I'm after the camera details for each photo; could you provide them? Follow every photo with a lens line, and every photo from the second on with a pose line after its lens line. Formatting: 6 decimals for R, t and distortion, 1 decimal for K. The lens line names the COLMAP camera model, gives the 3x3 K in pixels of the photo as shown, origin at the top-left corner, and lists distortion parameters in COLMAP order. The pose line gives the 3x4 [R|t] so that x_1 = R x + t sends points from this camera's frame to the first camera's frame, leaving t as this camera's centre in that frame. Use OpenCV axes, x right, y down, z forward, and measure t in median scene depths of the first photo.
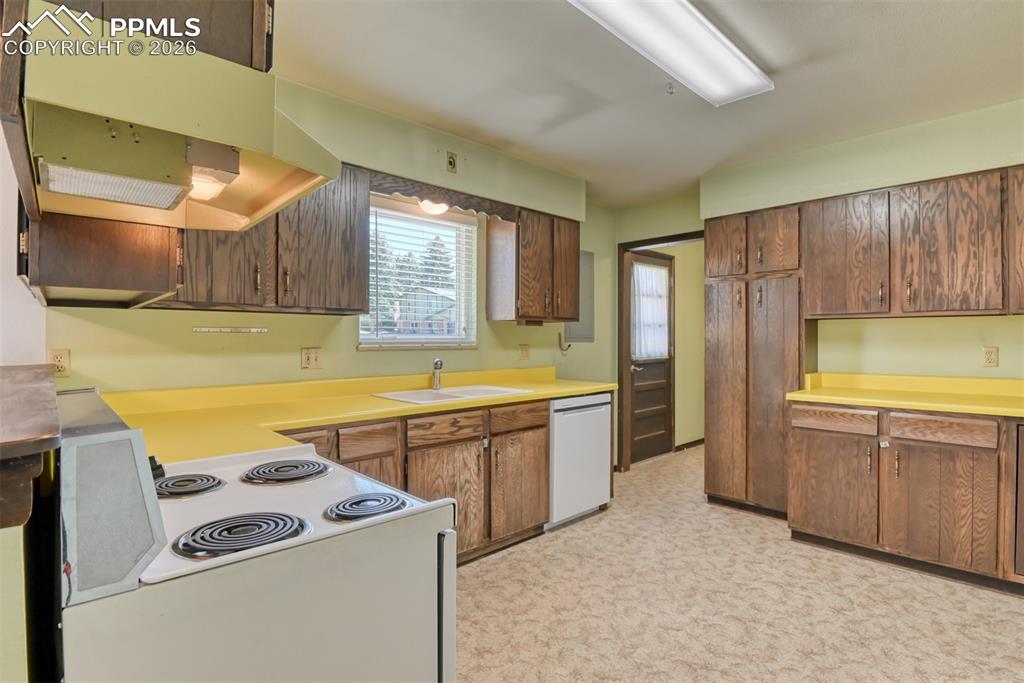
lens RADIAL K [[505.9, 0, 521.4], [0, 505.9, 340.2], [0, 0, 1]] dist [-0.027506, -0.003063]
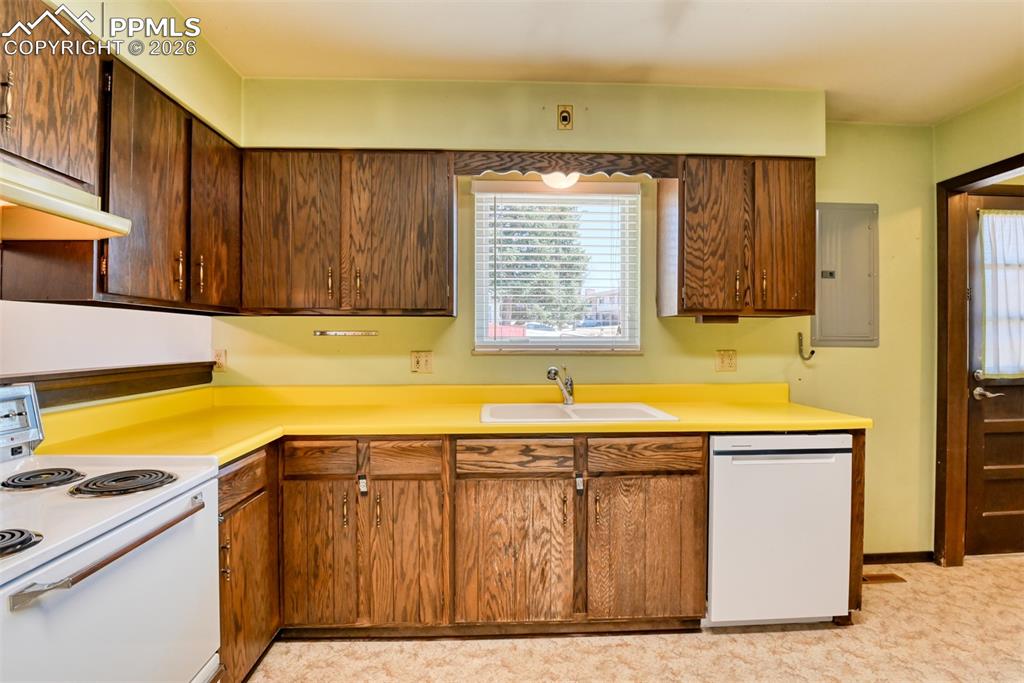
lens RADIAL K [[505.9, 0, 510.1], [0, 505.9, 340.8], [0, 0, 1]] dist [-0.027506, -0.003063]
pose [[0.746449, 0.000238, -0.665443, 0.326709], [-0.002051, 0.999996, -0.001942, -0.002855], [0.665440, 0.002814, 0.746446, 0.365574]]
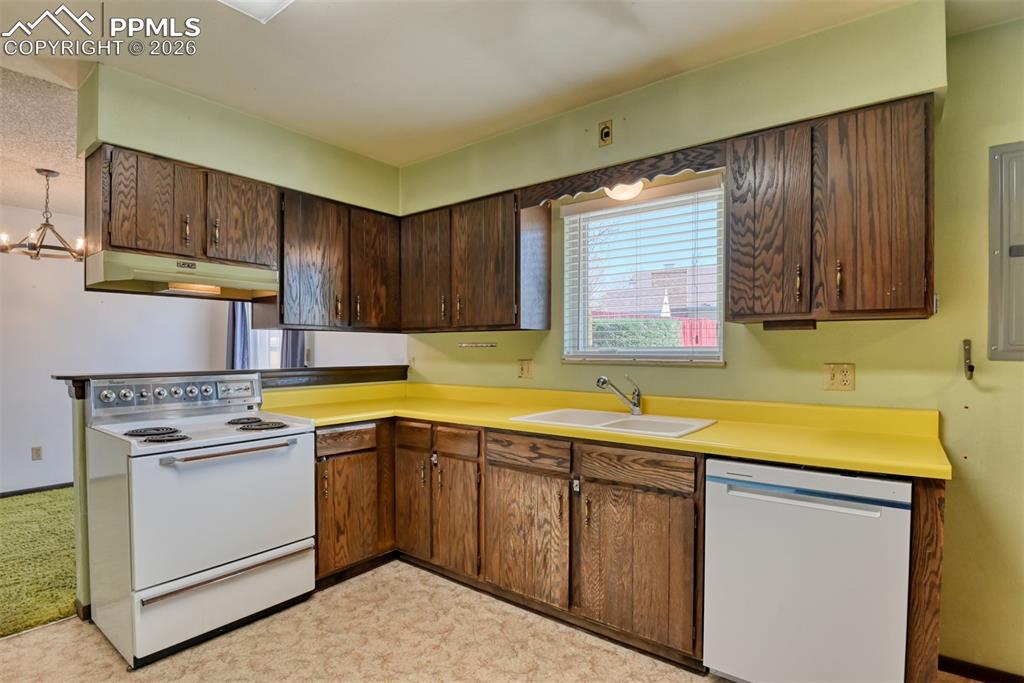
lens RADIAL K [[505.9, 0, 510.5], [0, 505.9, 356.3], [0, 0, 1]] dist [-0.027506, -0.003063]
pose [[0.141063, 0.010929, -0.989940, 0.654281], [-0.004360, 0.999936, 0.010418, -0.003991], [0.989991, 0.002847, 0.141101, 0.752150]]
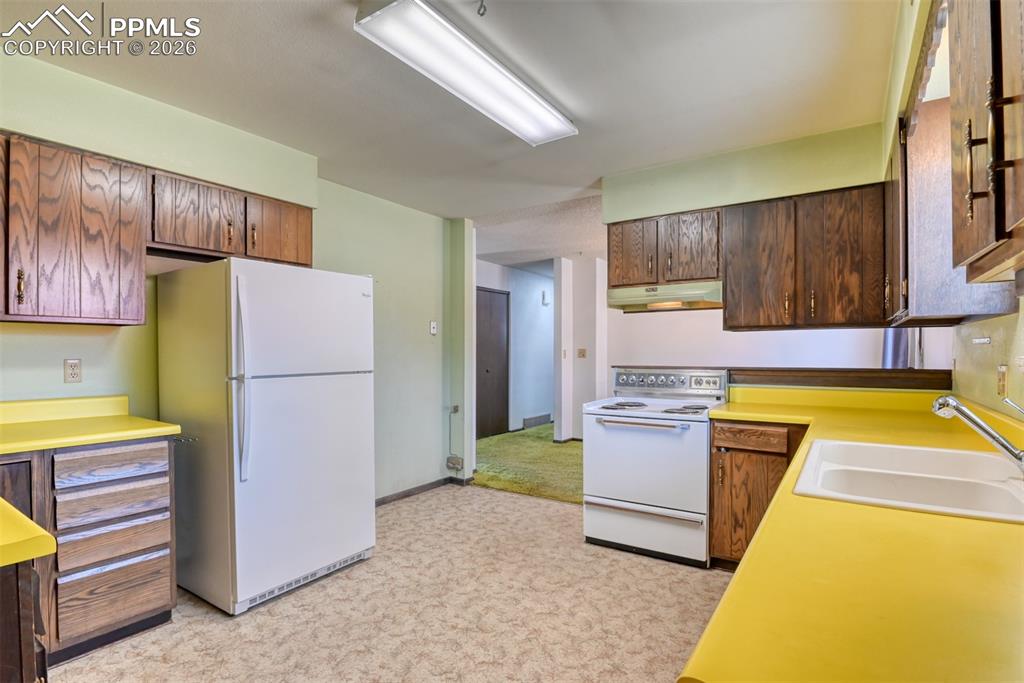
lens RADIAL K [[505.9, 0, 510.0], [0, 505.9, 358.6], [0, 0, 1]] dist [-0.027506, -0.003063]
pose [[-0.980365, 0.003125, -0.197168, 0.326202], [-0.000341, 0.999846, 0.017544, -0.004151], [0.197192, 0.017267, -0.980213, 1.403610]]
